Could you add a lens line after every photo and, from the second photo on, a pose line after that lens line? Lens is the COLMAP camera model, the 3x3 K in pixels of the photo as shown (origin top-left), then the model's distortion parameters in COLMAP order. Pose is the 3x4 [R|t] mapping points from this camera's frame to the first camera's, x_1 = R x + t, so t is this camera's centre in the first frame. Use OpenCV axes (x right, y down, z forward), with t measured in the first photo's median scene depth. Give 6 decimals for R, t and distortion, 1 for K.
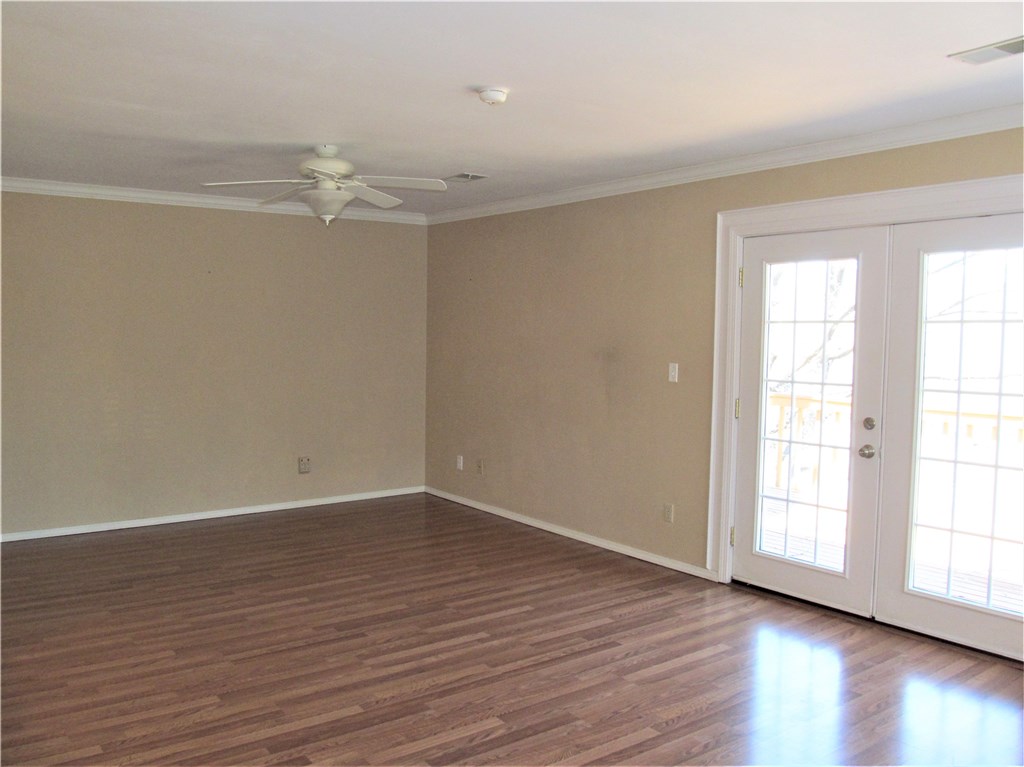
lens RADIAL K [[849.6, 0, 527.8], [0, 849.6, 378.9], [0, 0, 1]] dist [-0.077611, 0.031148]
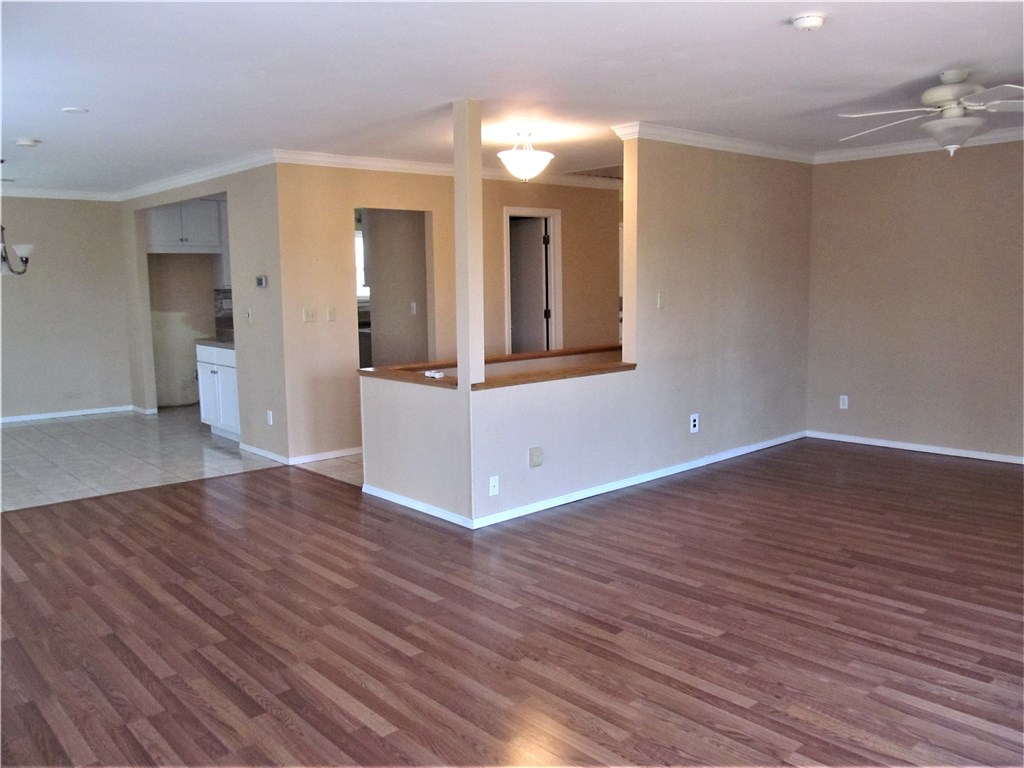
lens RADIAL K [[849.6, 0, 528.4], [0, 849.6, 387.4], [0, 0, 1]] dist [-0.077611, 0.031148]
pose [[0.085955, 0.113884, -0.989769, 0.750872], [-0.035688, 0.993160, 0.111175, -0.012716], [0.995660, 0.025767, 0.089432, 0.503714]]
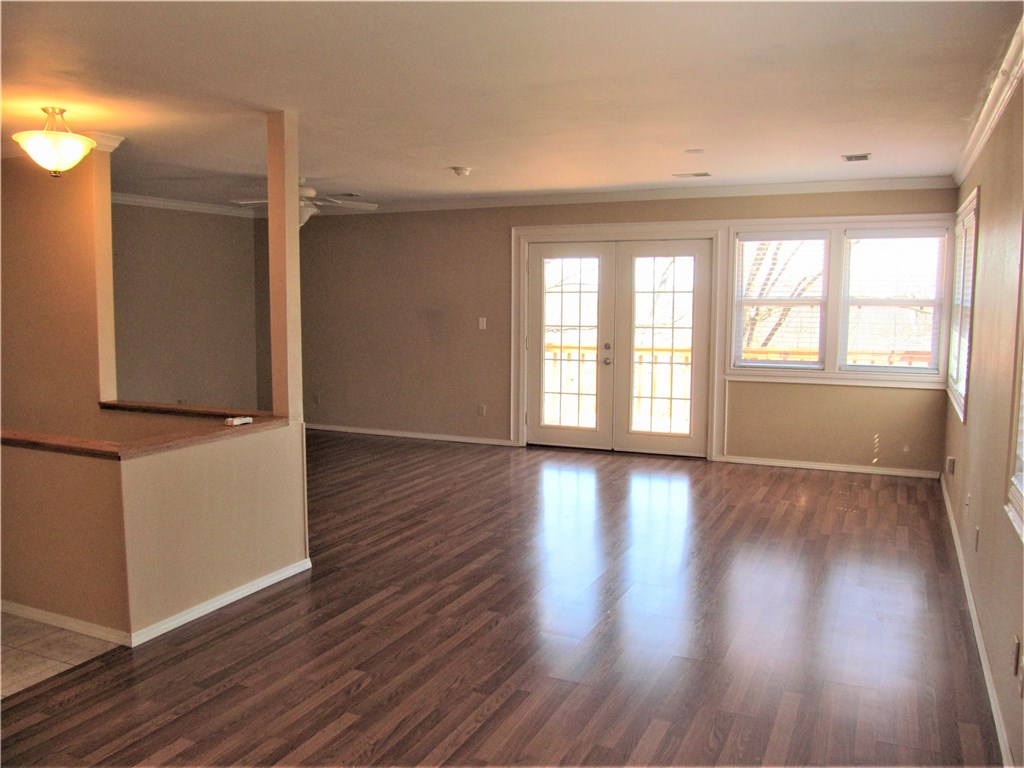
lens RADIAL K [[849.6, 0, 506.8], [0, 849.6, 387.9], [0, 0, 1]] dist [-0.077611, 0.031148]
pose [[0.875049, -0.057696, 0.480583, -0.712458], [0.033187, 0.997685, 0.059350, 0.025418], [-0.482895, -0.035985, 0.874939, -0.562004]]
